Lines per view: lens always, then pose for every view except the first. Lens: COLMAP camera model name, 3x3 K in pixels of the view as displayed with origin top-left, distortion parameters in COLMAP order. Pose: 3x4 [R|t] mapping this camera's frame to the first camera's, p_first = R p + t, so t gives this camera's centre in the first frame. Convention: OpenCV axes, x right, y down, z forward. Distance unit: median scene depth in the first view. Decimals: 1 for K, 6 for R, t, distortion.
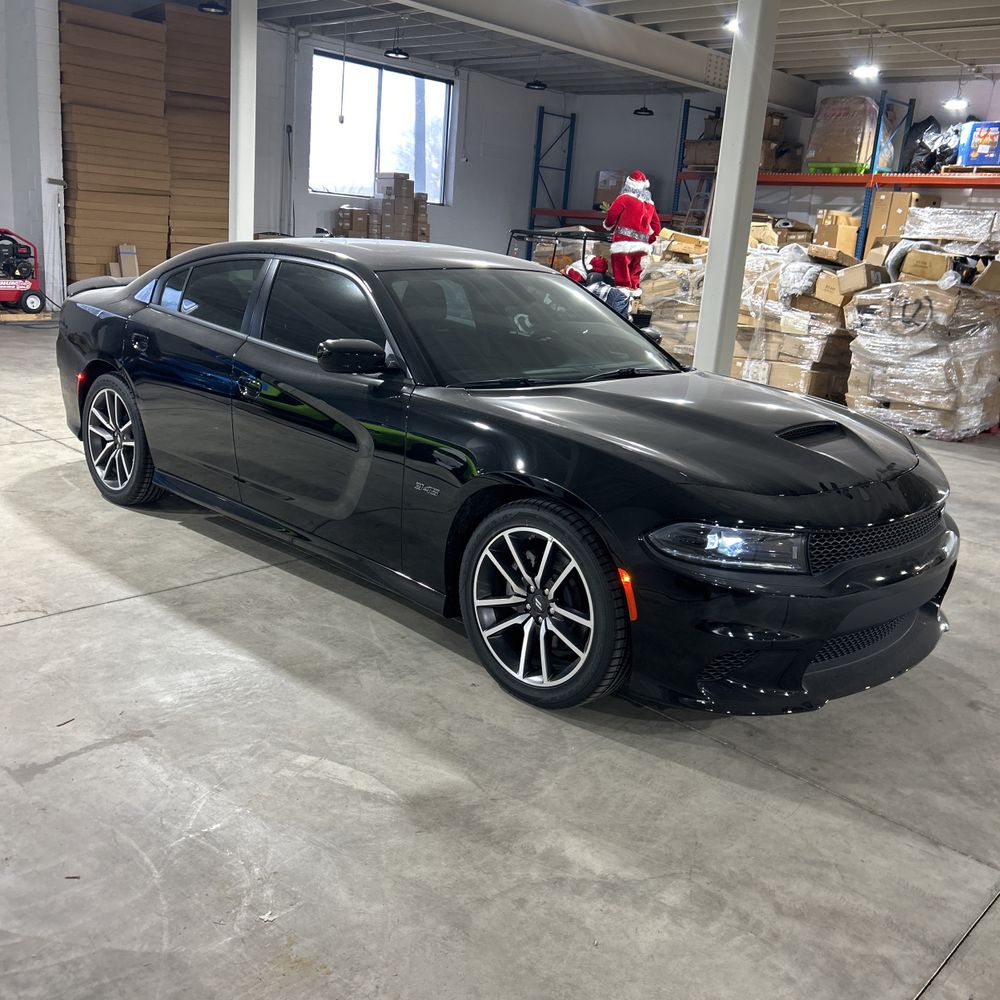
lens RADIAL K [[979.0, 0, 497.3], [0, 979.0, 502.9], [0, 0, 1]] dist [0.020203, -0.021643]
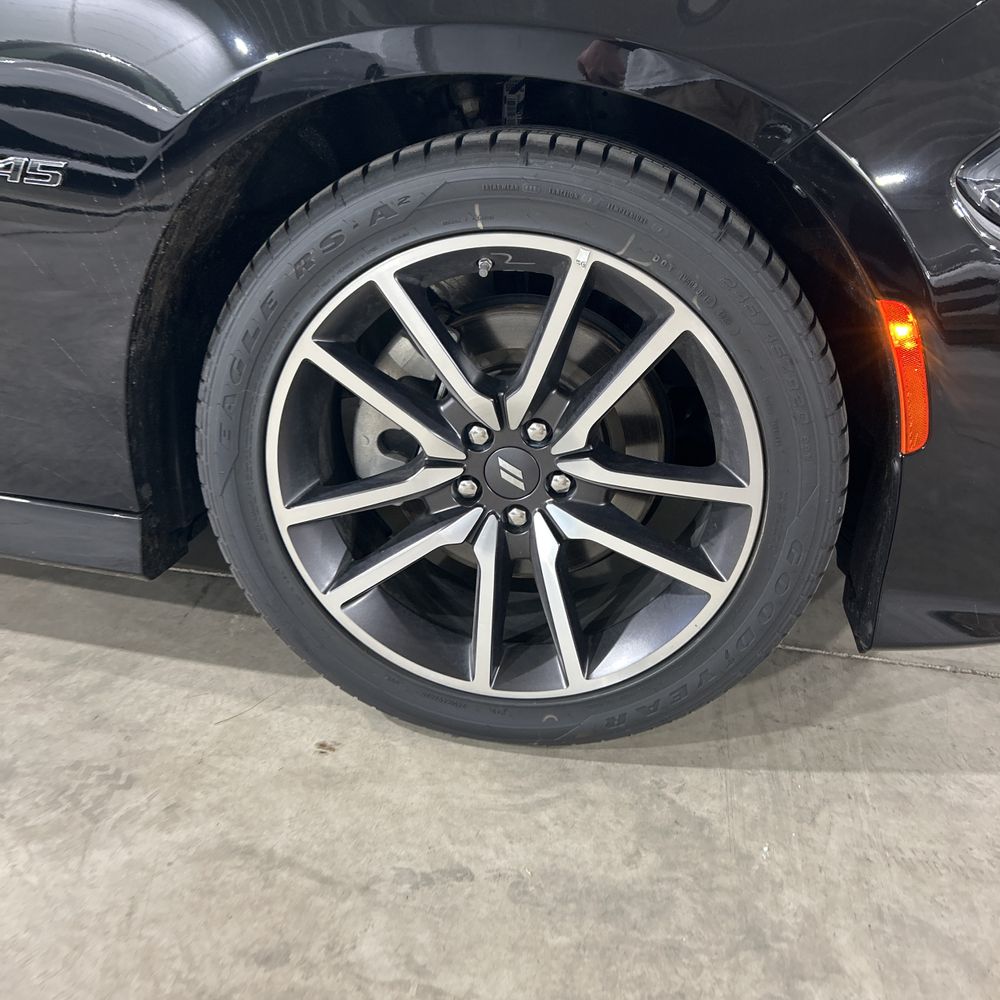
lens RADIAL K [[988.5, 0, 486.9], [0, 988.5, 493.0], [0, 0, 1]] dist [0.026192, -0.030787]
pose [[0.811251, -0.263525, 0.521946, -0.047497], [0.152045, 0.957044, 0.246880, 0.008692], [-0.564584, -0.120922, 0.816470, 0.244872]]
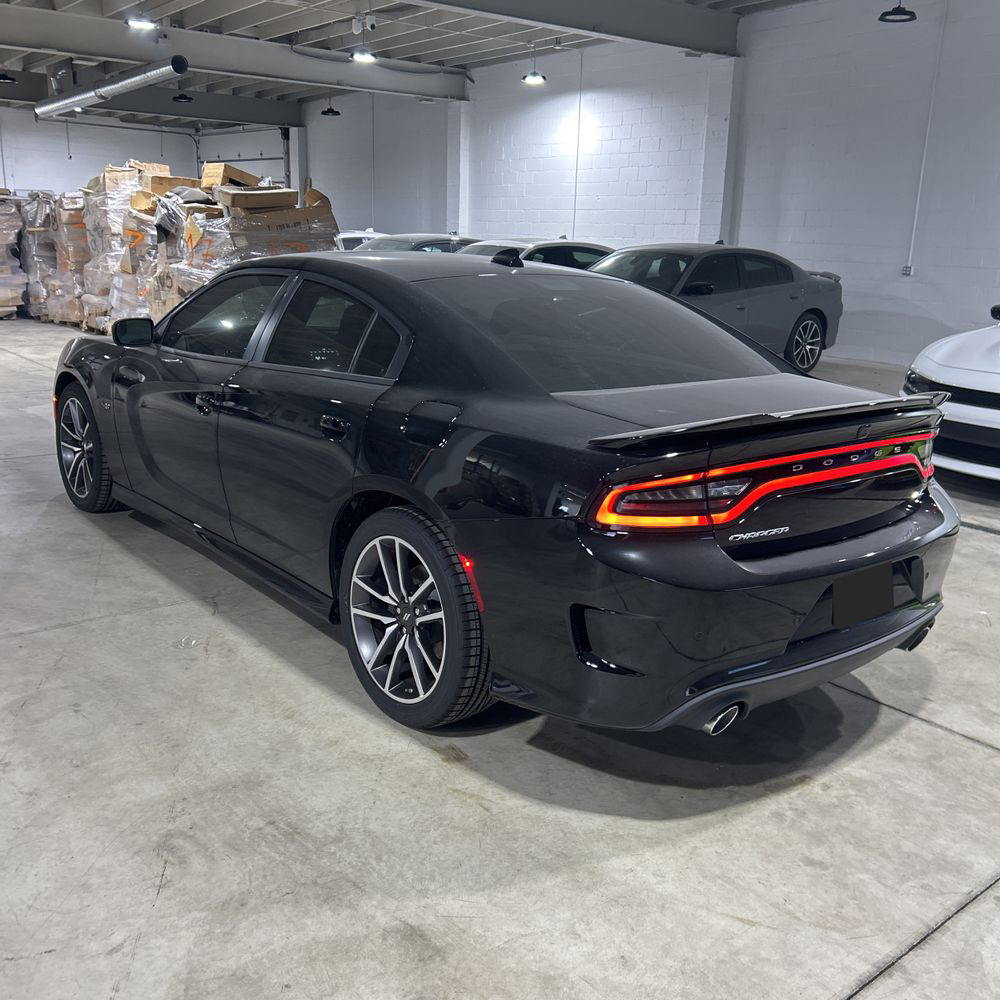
lens RADIAL K [[979.0, 0, 497.3], [0, 979.0, 502.9], [0, 0, 1]] dist [0.020203, -0.021643]
pose [[-0.986162, -0.133733, 0.097975, -0.141557], [-0.066471, 0.860370, 0.505316, -0.257435], [-0.151873, 0.491811, -0.857354, 0.915023]]
